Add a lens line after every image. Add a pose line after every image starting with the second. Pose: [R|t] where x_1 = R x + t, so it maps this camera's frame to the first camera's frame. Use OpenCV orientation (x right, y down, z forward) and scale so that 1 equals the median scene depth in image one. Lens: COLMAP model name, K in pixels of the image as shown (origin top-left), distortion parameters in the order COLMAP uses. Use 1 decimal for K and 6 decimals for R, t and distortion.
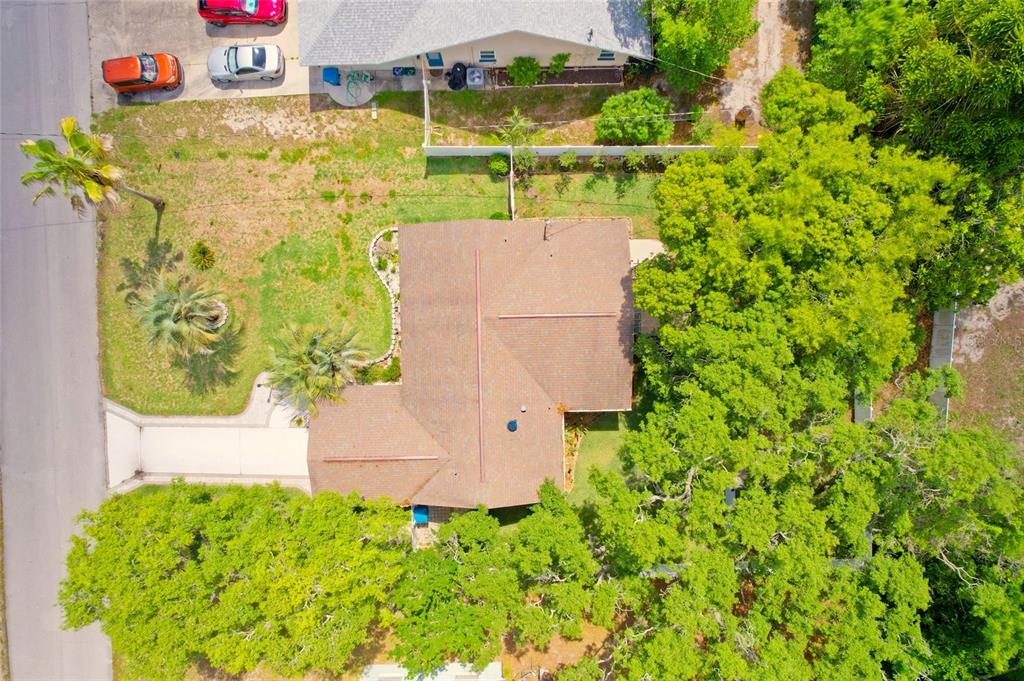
lens RADIAL K [[650.7, 0, 514.6], [0, 650.7, 343.9], [0, 0, 1]] dist [-0.086901, 0.078623]
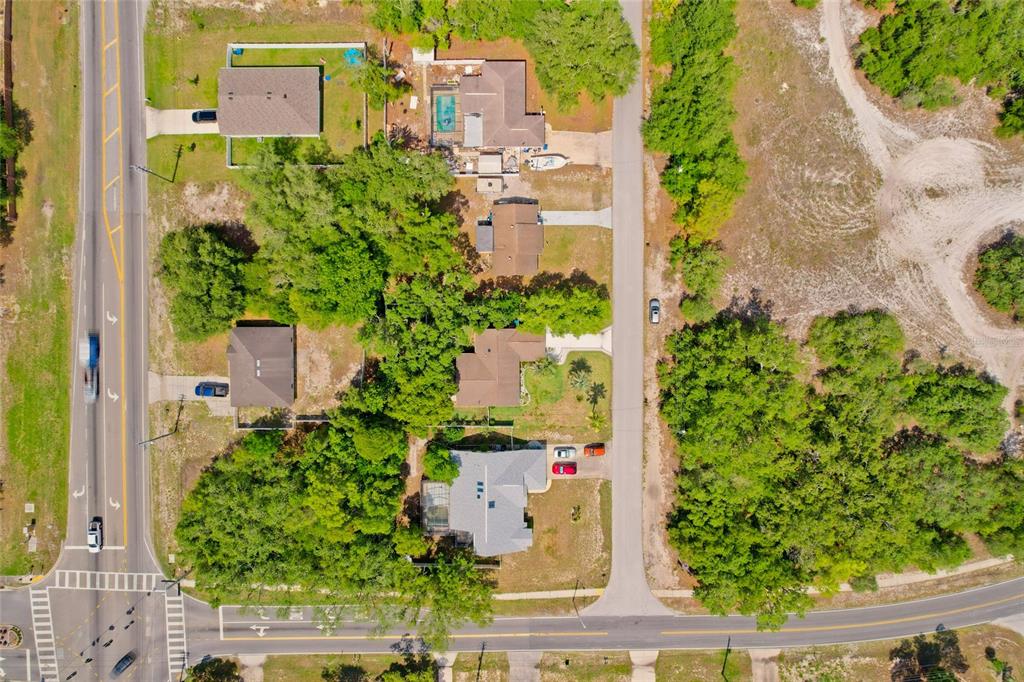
lens RADIAL K [[650.7, 0, 514.6], [0, 650.7, 344.4], [0, 0, 1]] dist [-0.086901, 0.078623]
pose [[-0.999714, -0.015579, -0.018129, -0.074405], [0.016467, -0.998617, -0.049925, 0.324894], [-0.017326, -0.050210, 0.998588, -2.492737]]
